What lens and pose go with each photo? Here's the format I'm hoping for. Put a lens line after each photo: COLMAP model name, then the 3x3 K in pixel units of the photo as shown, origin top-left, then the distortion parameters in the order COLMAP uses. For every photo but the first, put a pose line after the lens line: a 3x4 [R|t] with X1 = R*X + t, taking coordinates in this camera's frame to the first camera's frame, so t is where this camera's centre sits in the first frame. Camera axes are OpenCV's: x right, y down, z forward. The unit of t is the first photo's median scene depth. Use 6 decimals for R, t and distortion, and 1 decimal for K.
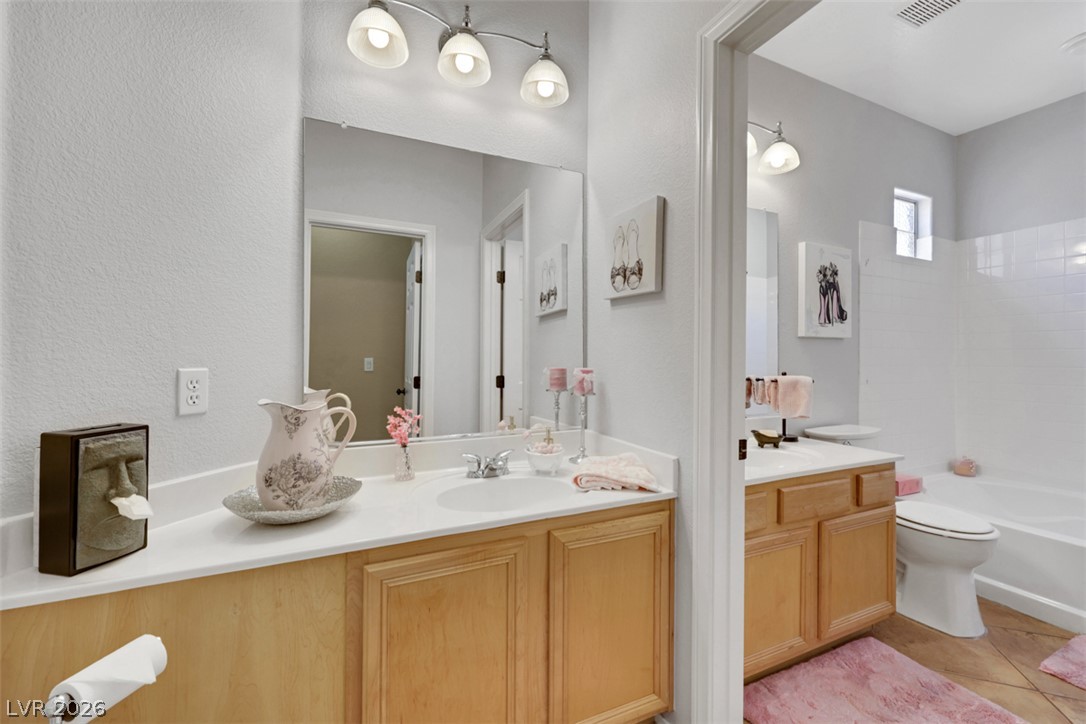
lens RADIAL K [[419.8, 0, 543.0], [0, 419.8, 362.0], [0, 0, 1]] dist [-0.007695, 0.000599]
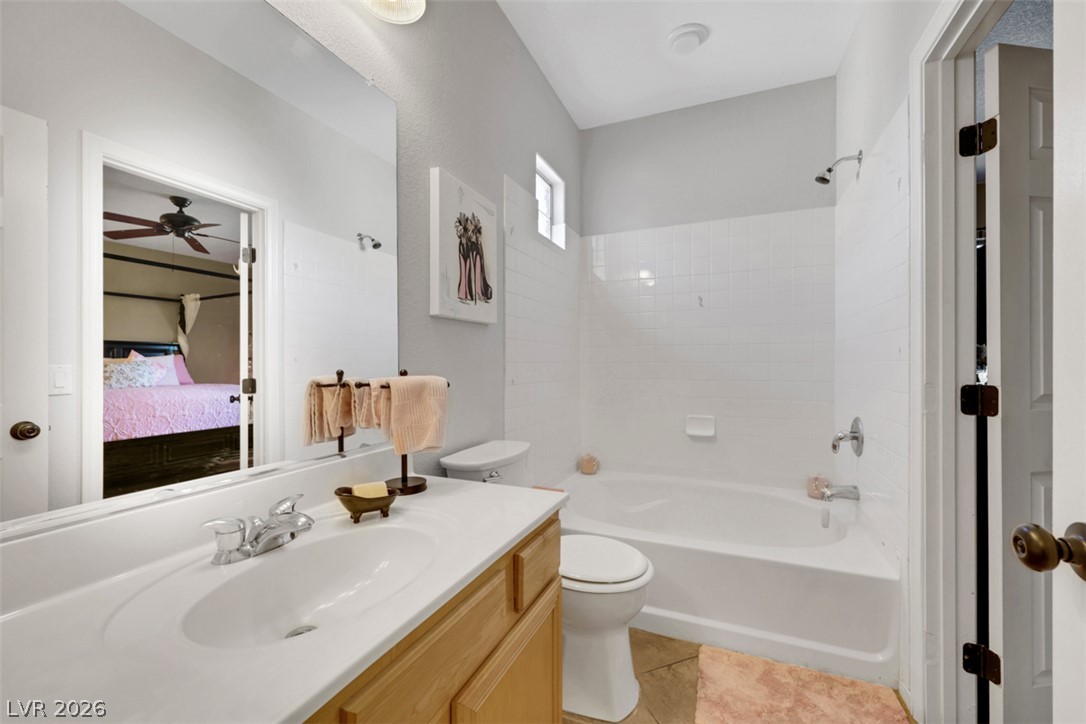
lens RADIAL K [[441.6, 0, 543.0], [0, 441.6, 362.0], [0, 0, 1]] dist [-0.000286, 0.000117]
pose [[0.729328, -0.001047, 0.684163, 0.270759], [0.008897, 0.999929, -0.007954, 0.017685], [-0.684106, 0.011888, 0.729285, 0.387718]]
